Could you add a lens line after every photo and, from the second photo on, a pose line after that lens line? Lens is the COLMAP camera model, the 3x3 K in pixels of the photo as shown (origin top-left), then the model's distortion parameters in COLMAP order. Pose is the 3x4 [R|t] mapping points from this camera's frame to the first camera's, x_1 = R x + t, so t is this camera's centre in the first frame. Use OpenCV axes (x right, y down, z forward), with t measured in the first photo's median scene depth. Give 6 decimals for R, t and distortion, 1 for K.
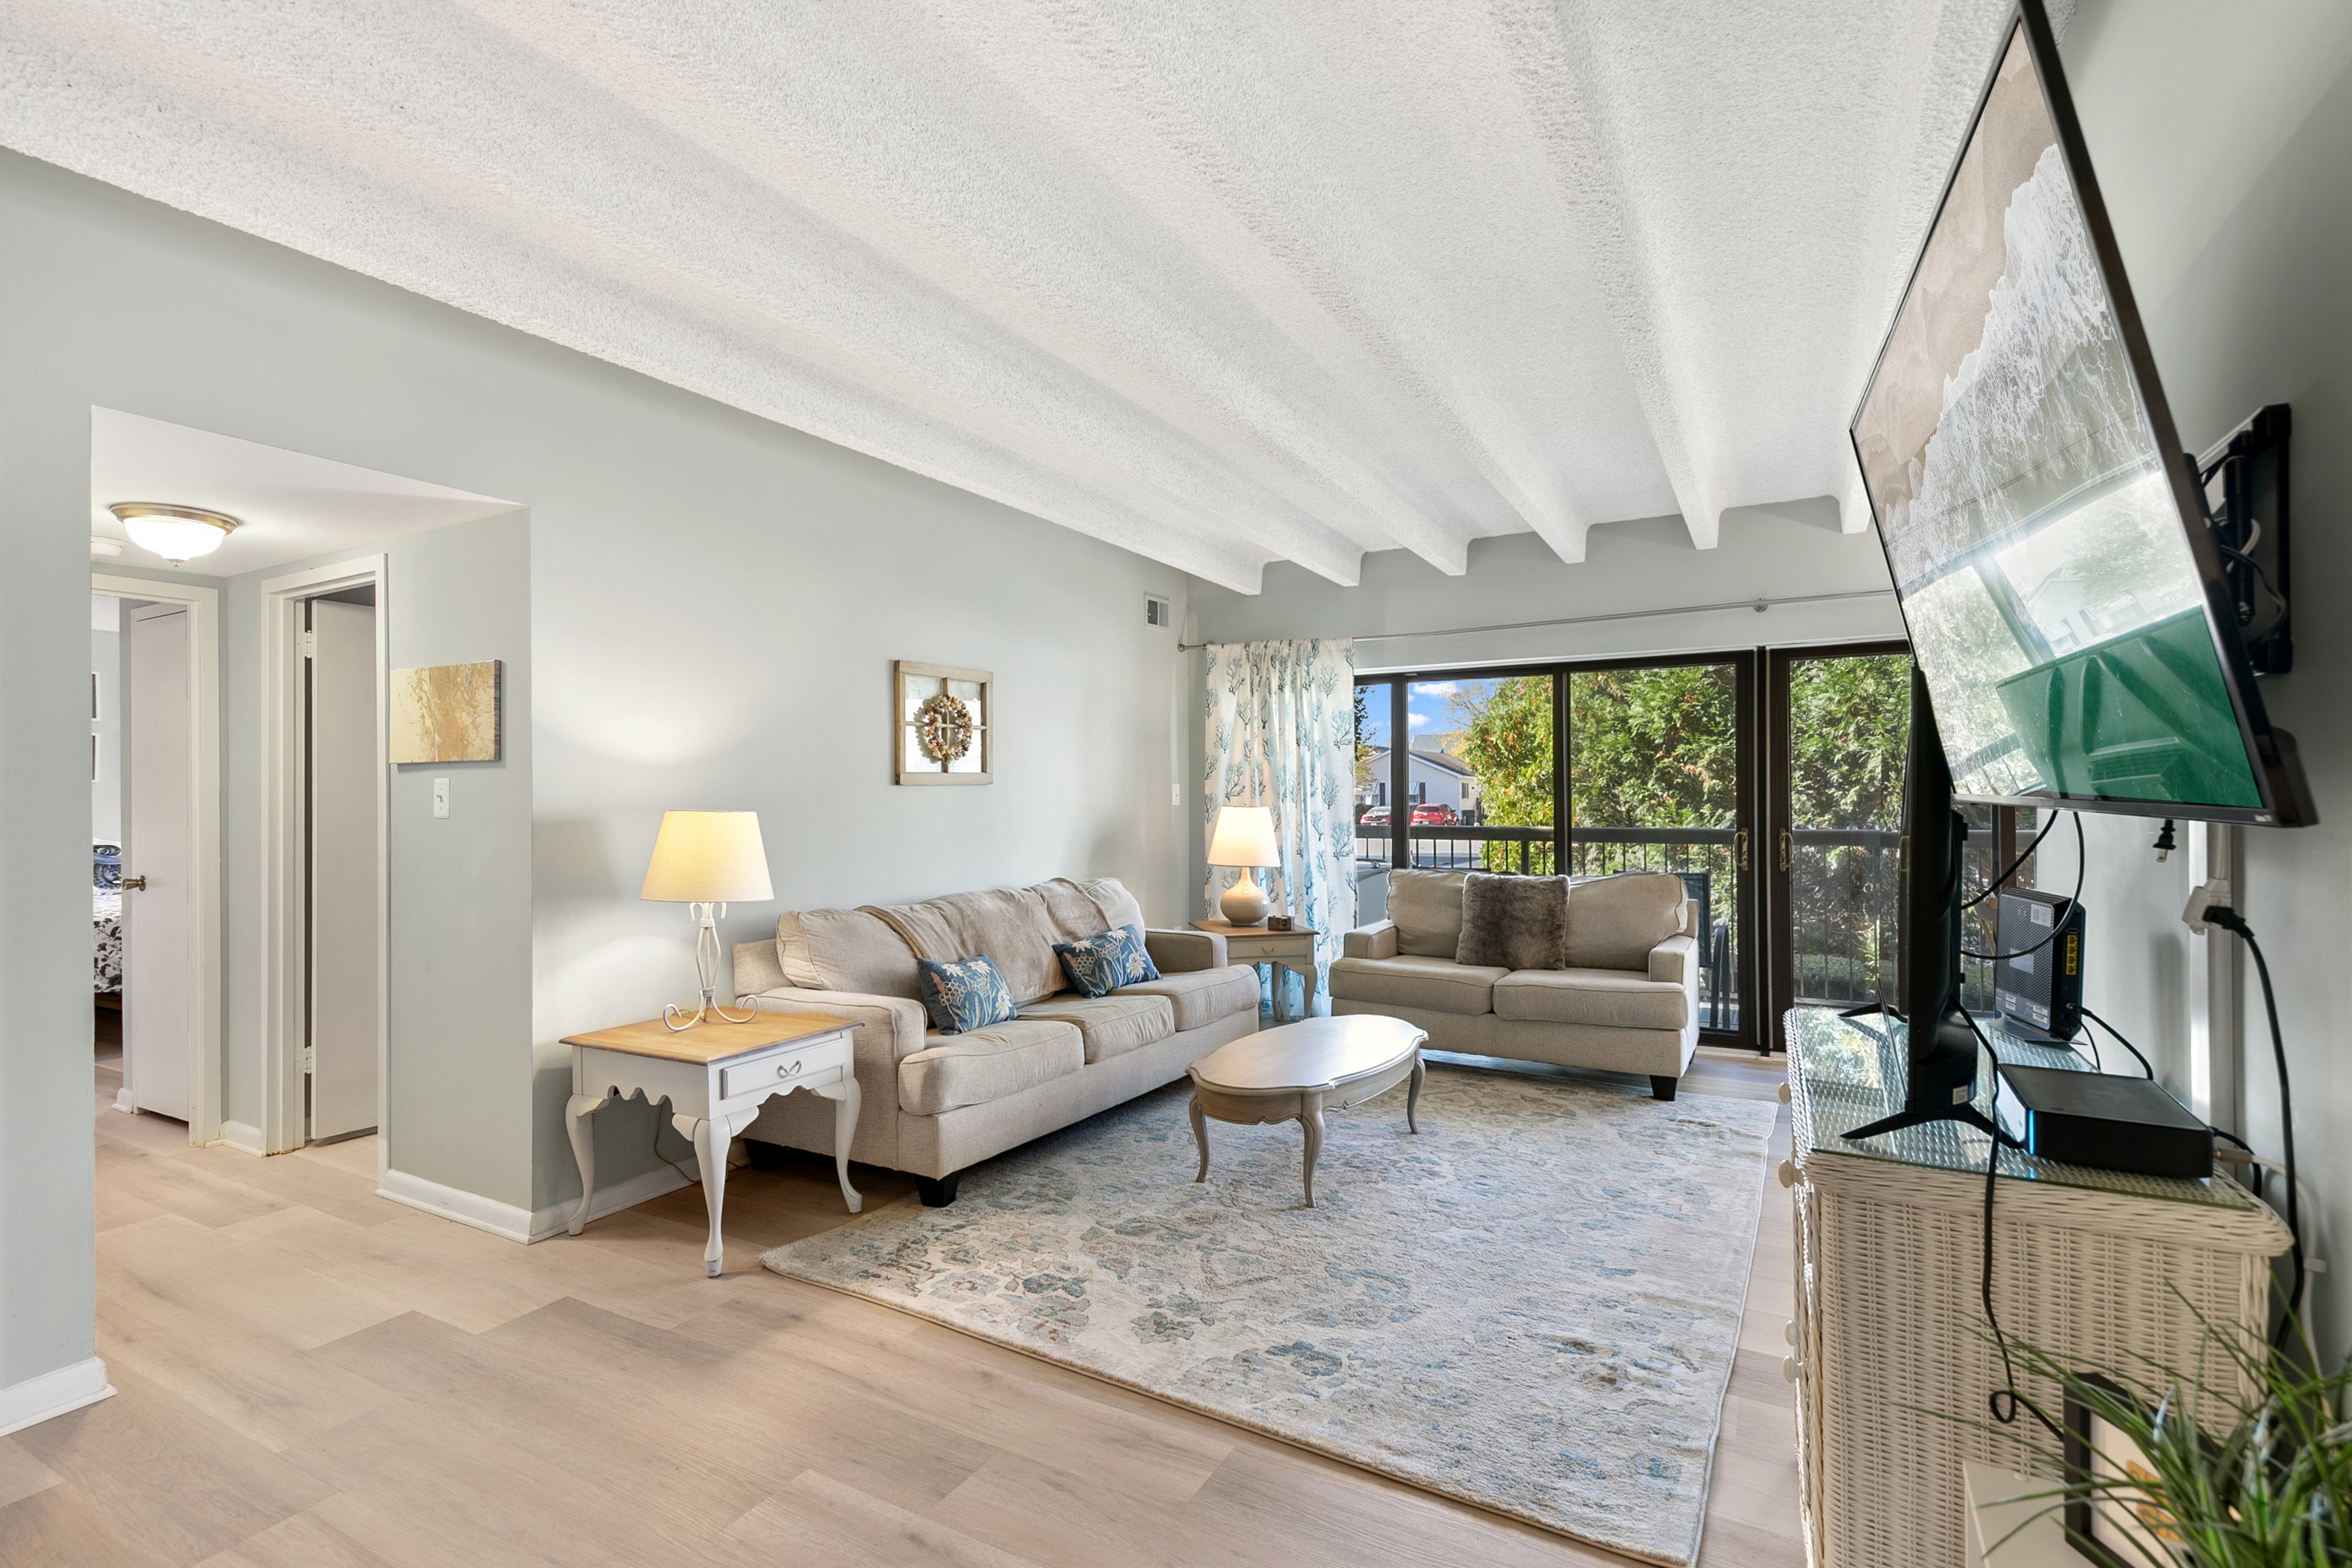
lens RADIAL K [[1089.4, 0, 1176.0], [0, 1089.4, 784.0], [0, 0, 1]] dist [0.002342, 0.000262]
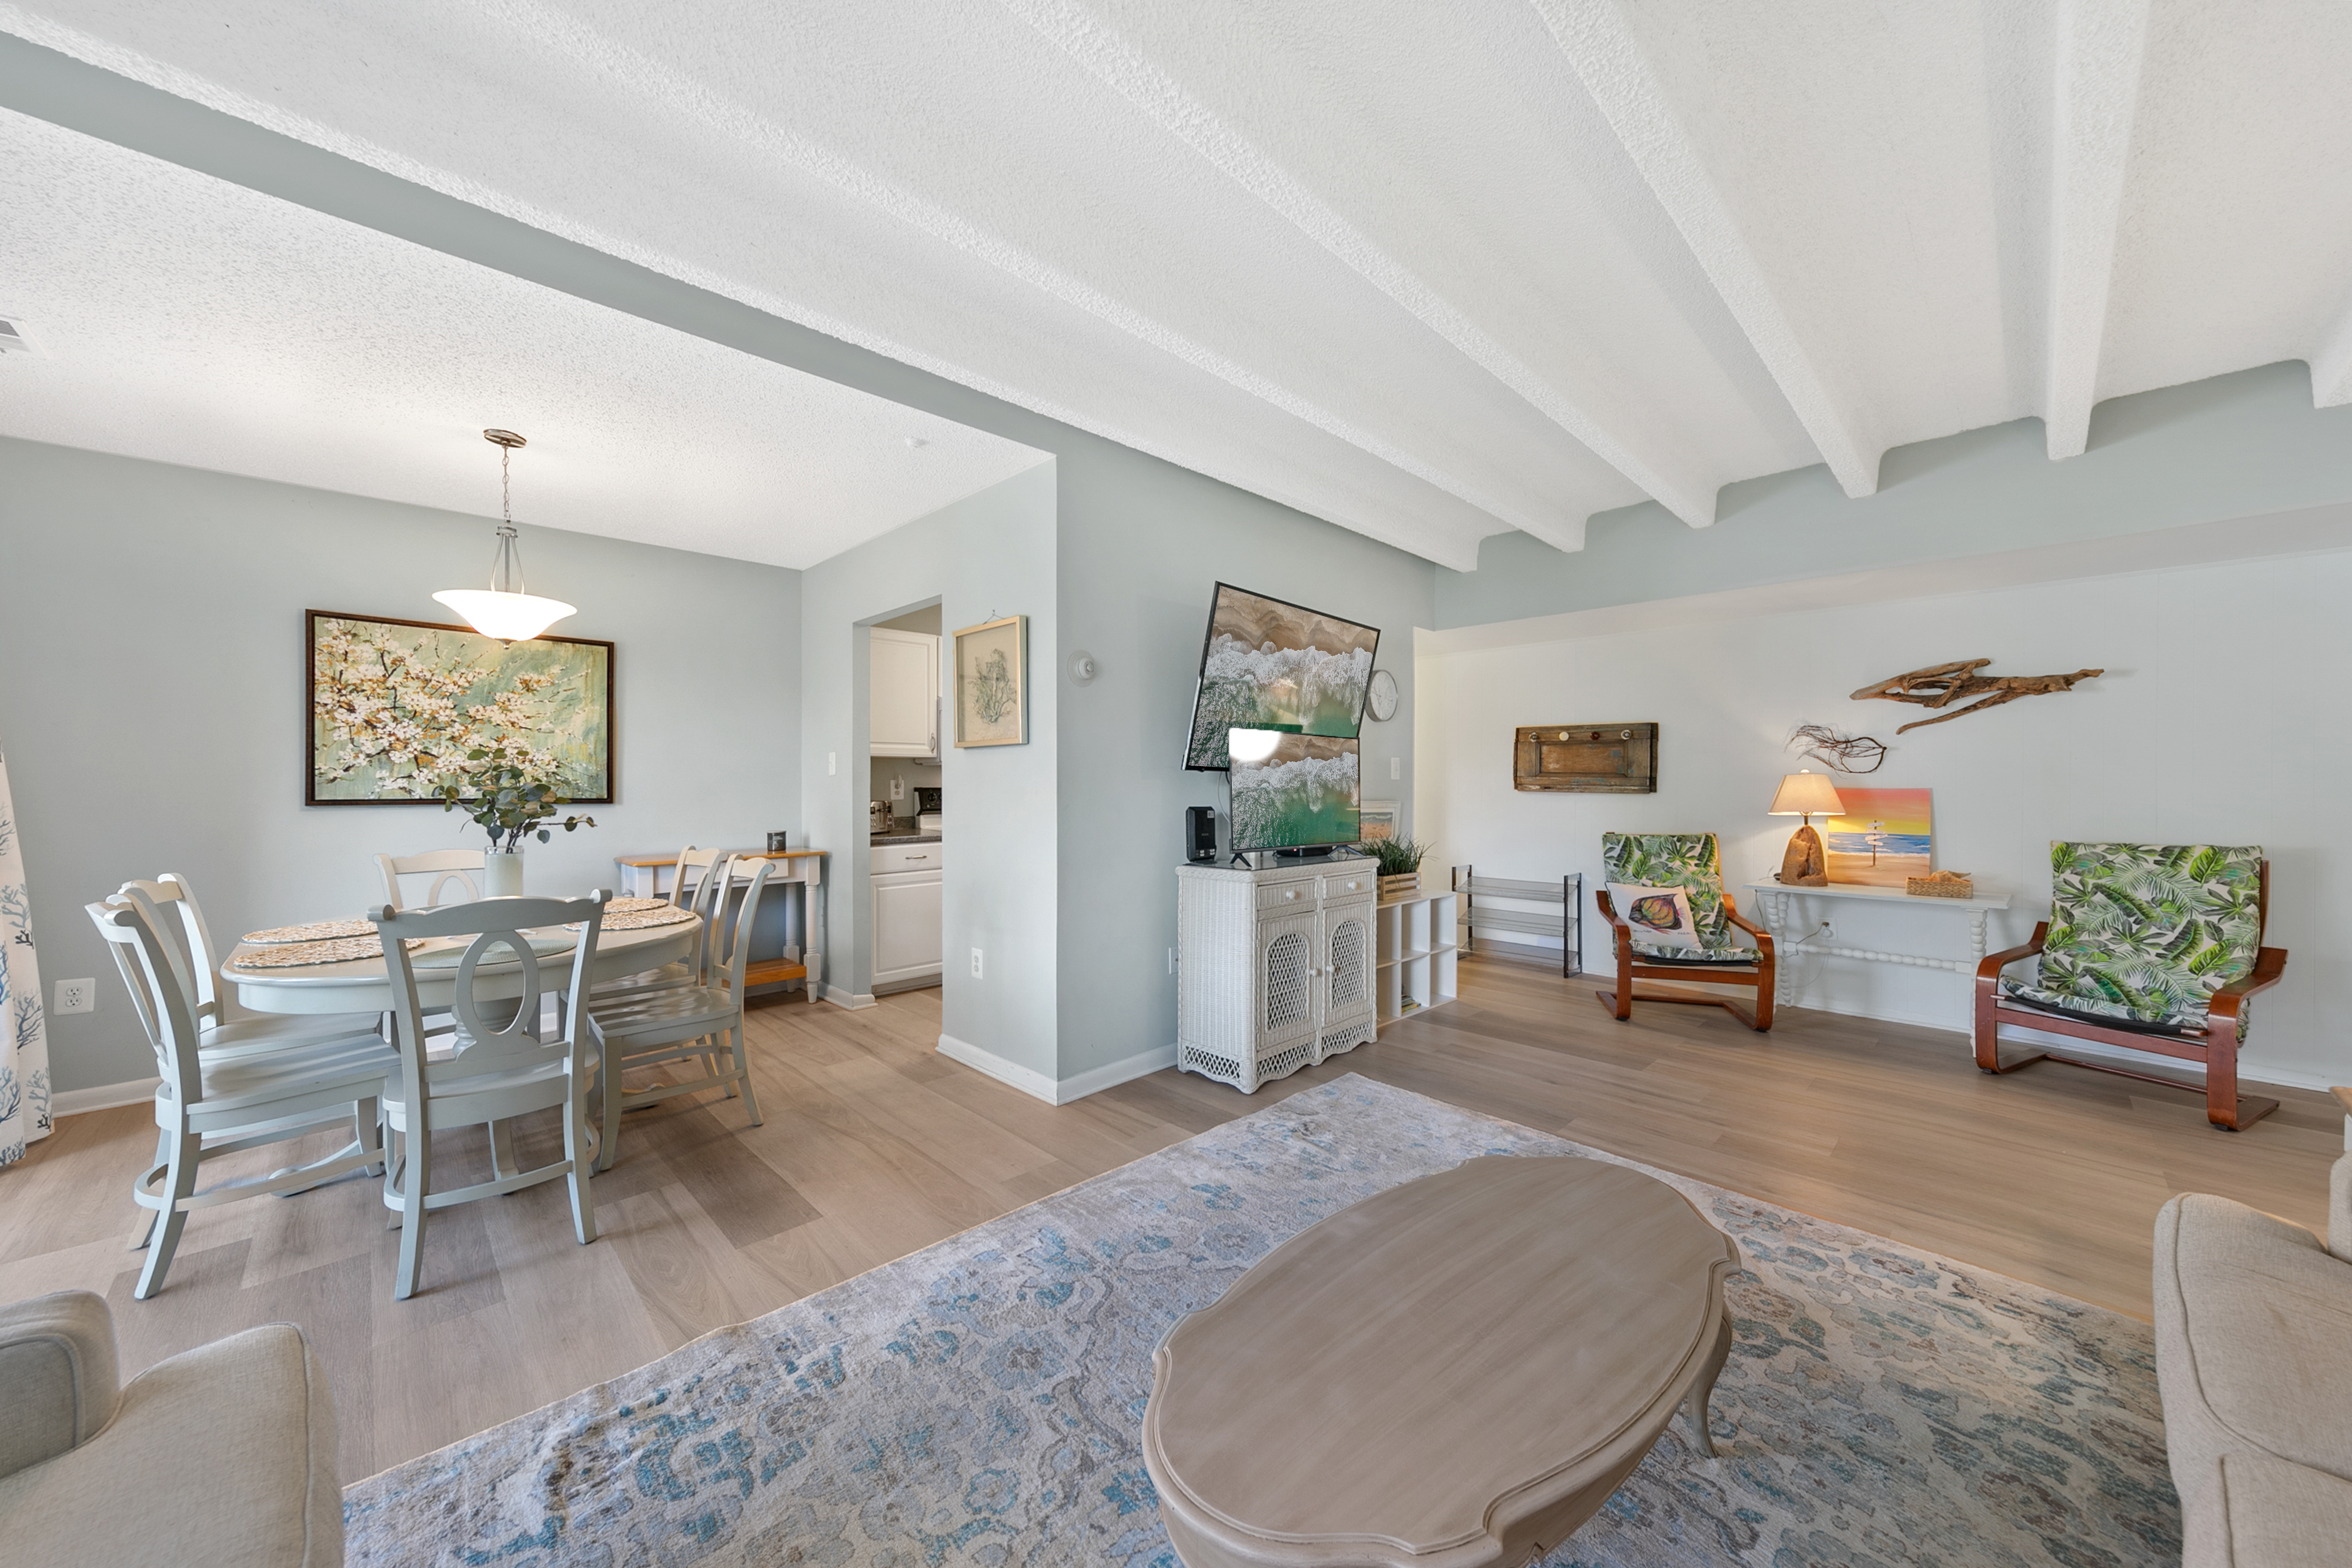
lens RADIAL K [[823.3, 0, 1176.0], [0, 823.3, 784.0], [0, 0, 1]] dist [0.000377, 0.000056]
pose [[-0.961137, 0.009670, 0.275902, 0.123440], [0.005811, 0.999874, -0.014802, 0.027435], [-0.276010, -0.012623, -0.961072, 1.125503]]
